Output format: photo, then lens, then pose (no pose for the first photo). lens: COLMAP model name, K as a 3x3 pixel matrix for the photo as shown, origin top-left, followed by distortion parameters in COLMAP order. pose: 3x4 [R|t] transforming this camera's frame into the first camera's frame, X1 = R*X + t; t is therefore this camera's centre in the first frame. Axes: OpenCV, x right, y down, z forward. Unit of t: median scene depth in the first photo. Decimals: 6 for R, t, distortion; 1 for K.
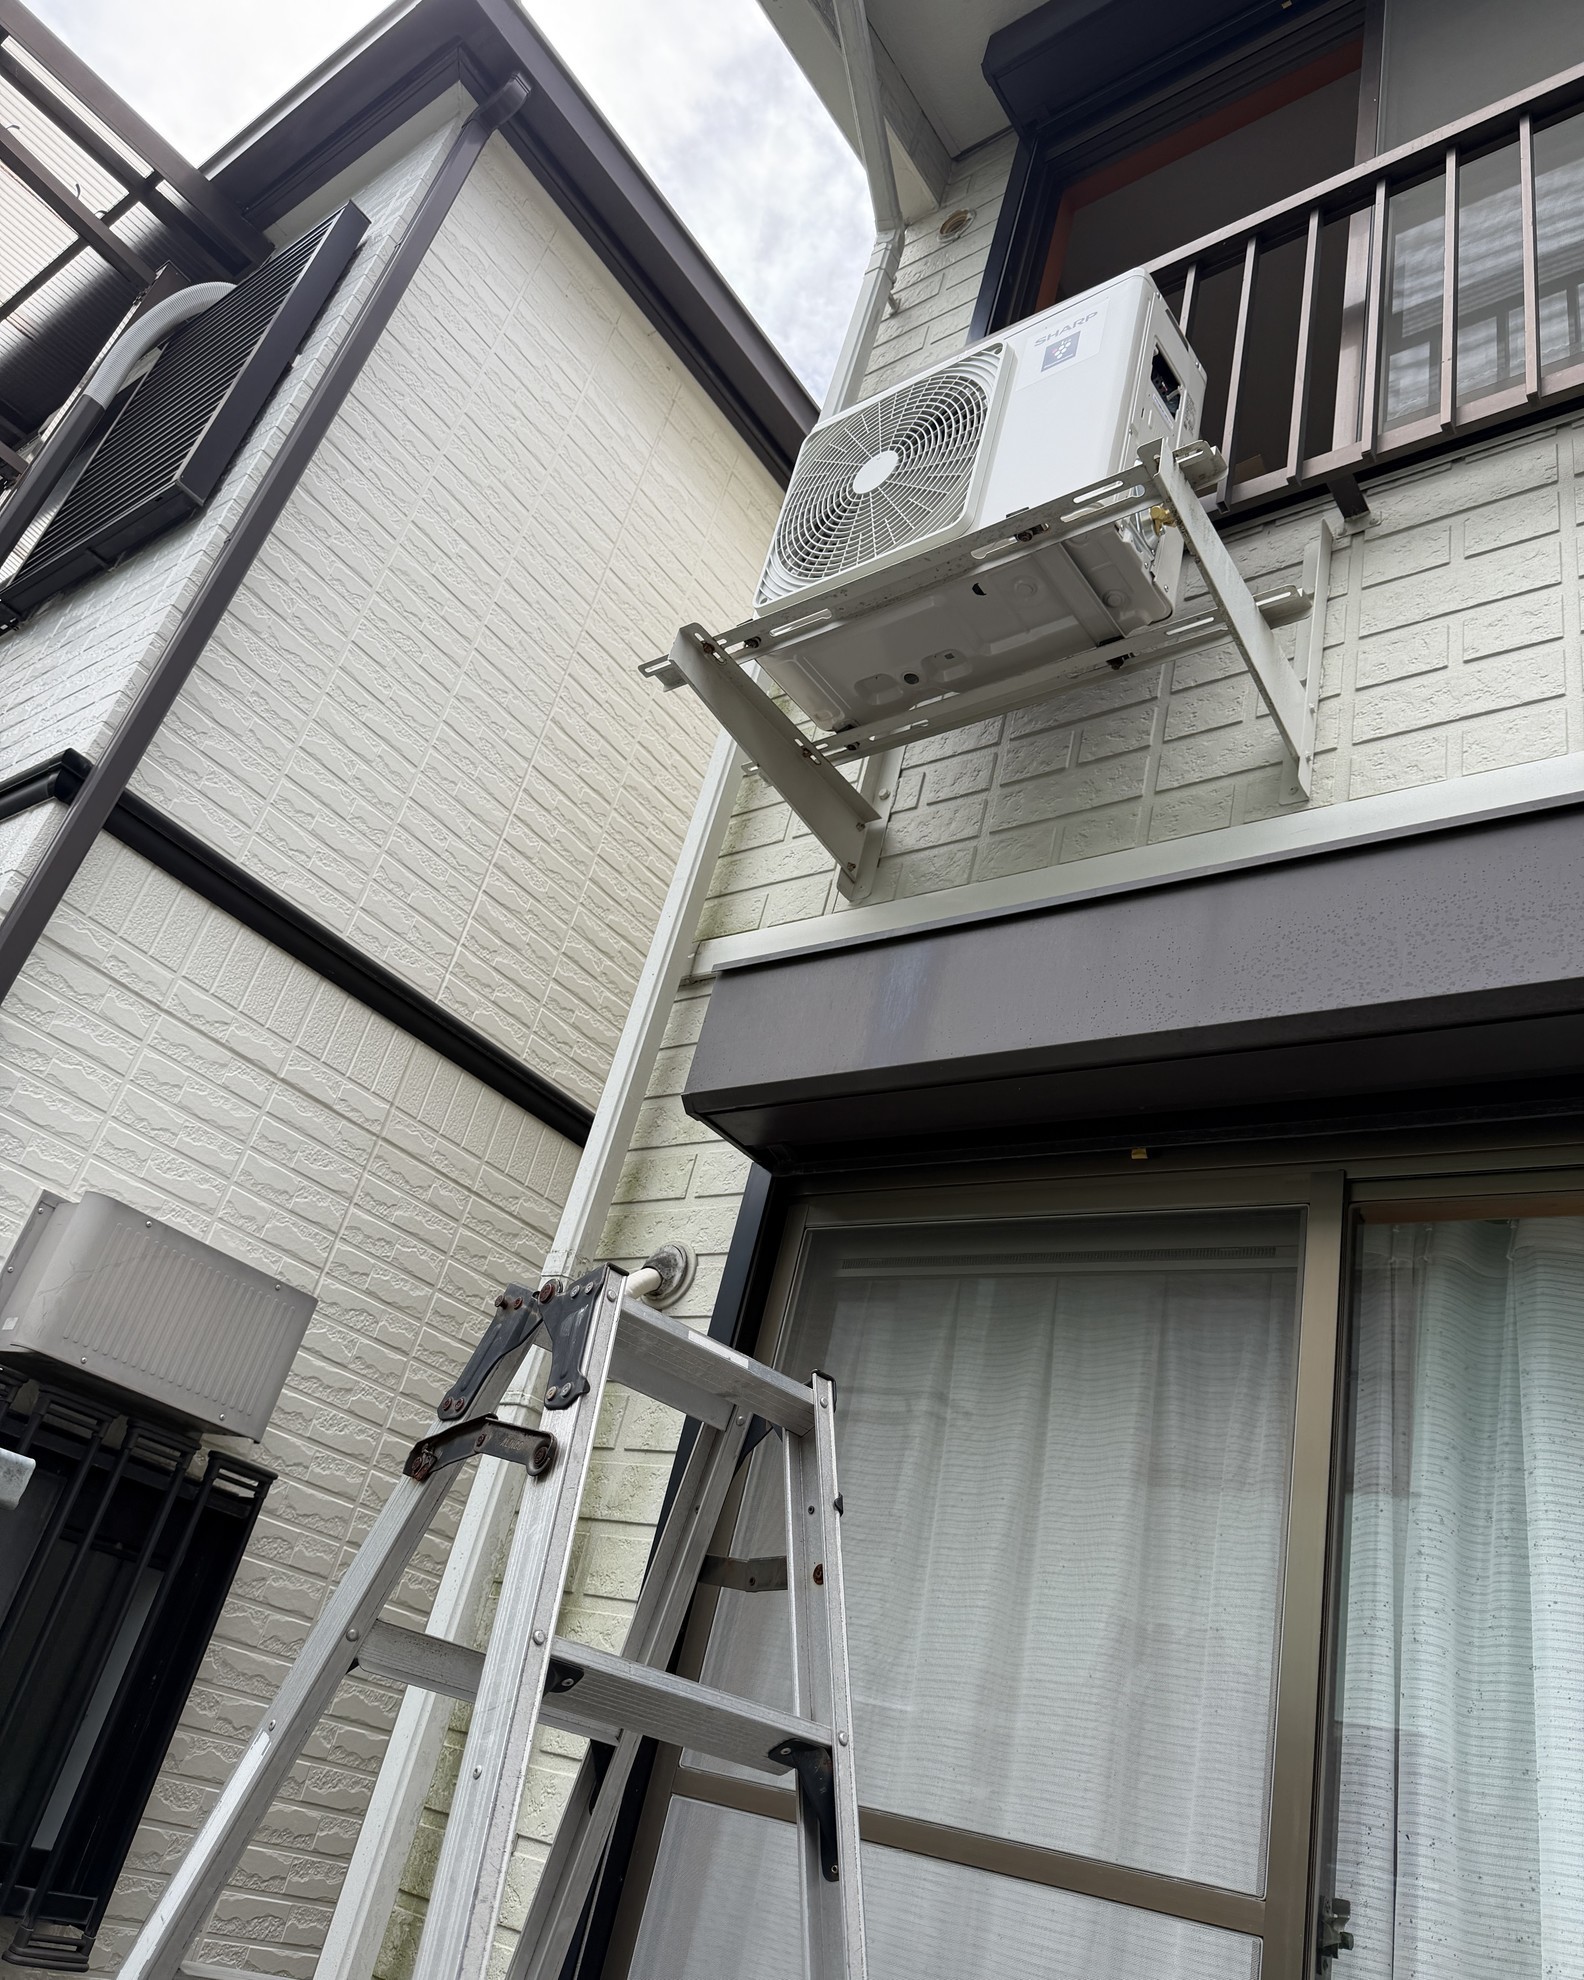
lens RADIAL K [[1474.3, 0, 791.1], [0, 1474.3, 1010.3], [0, 0, 1]] dist [0.092991, -0.140349]
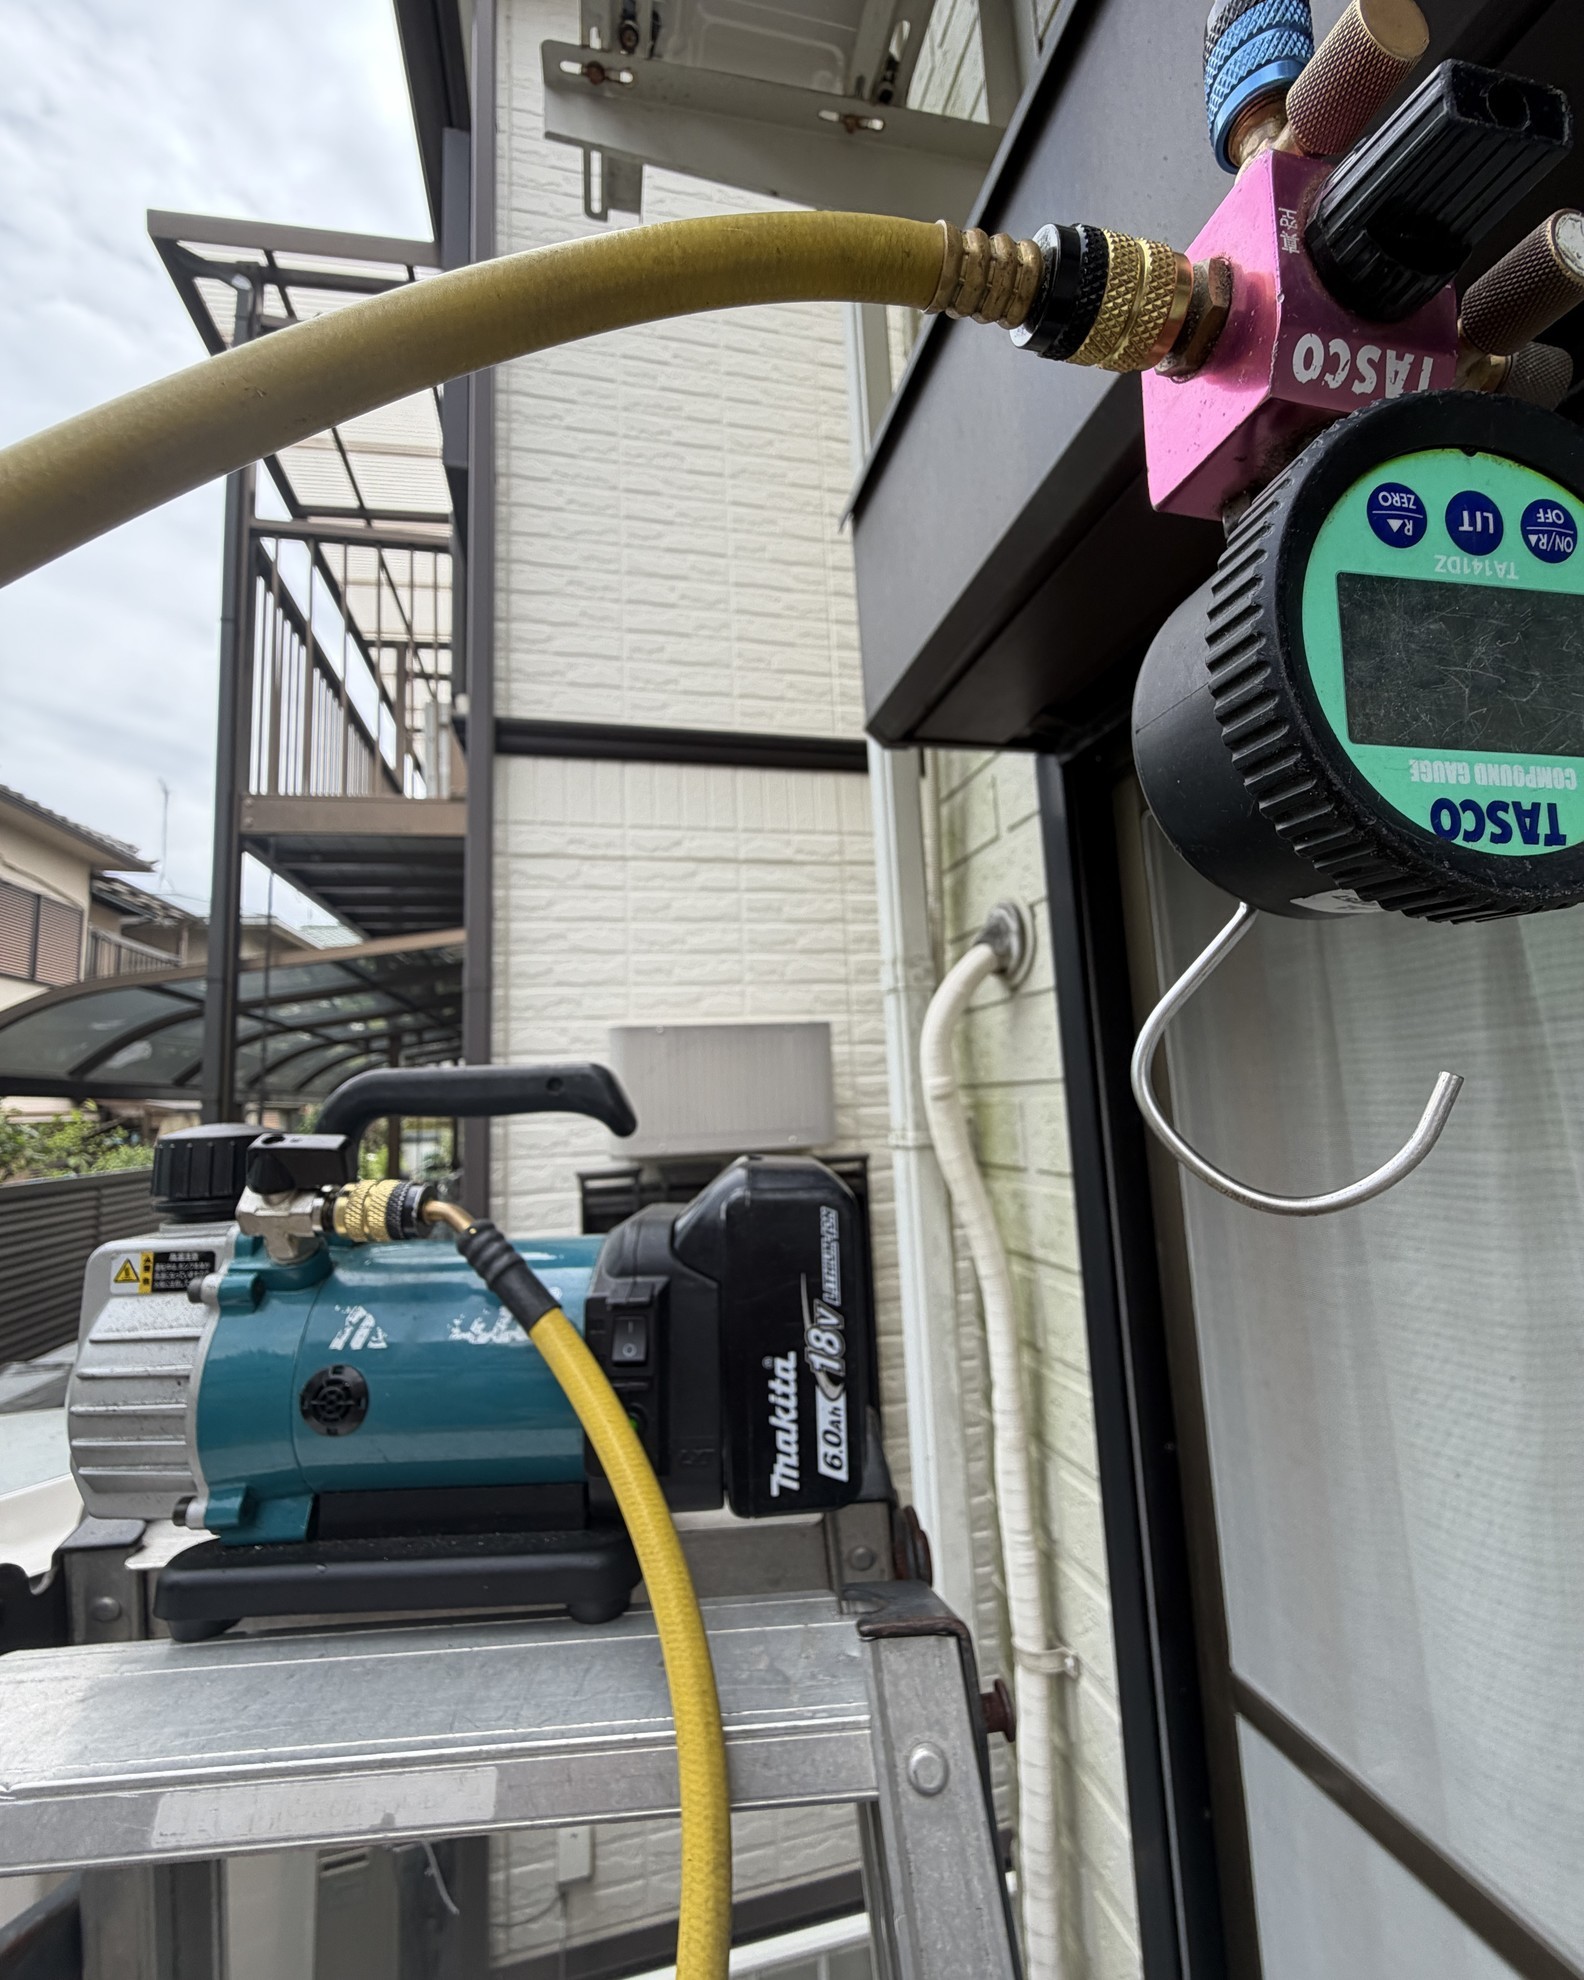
lens RADIAL K [[849.4, 0, 798.2], [0, 849.4, 974.0], [0, 0, 1]] dist [0.000035, 0.000285]
pose [[0.735229, -0.342830, -0.584727, 0.069806], [0.500821, 0.856062, 0.127812, 0.064990], [0.456745, -0.386814, 0.801098, 0.469239]]
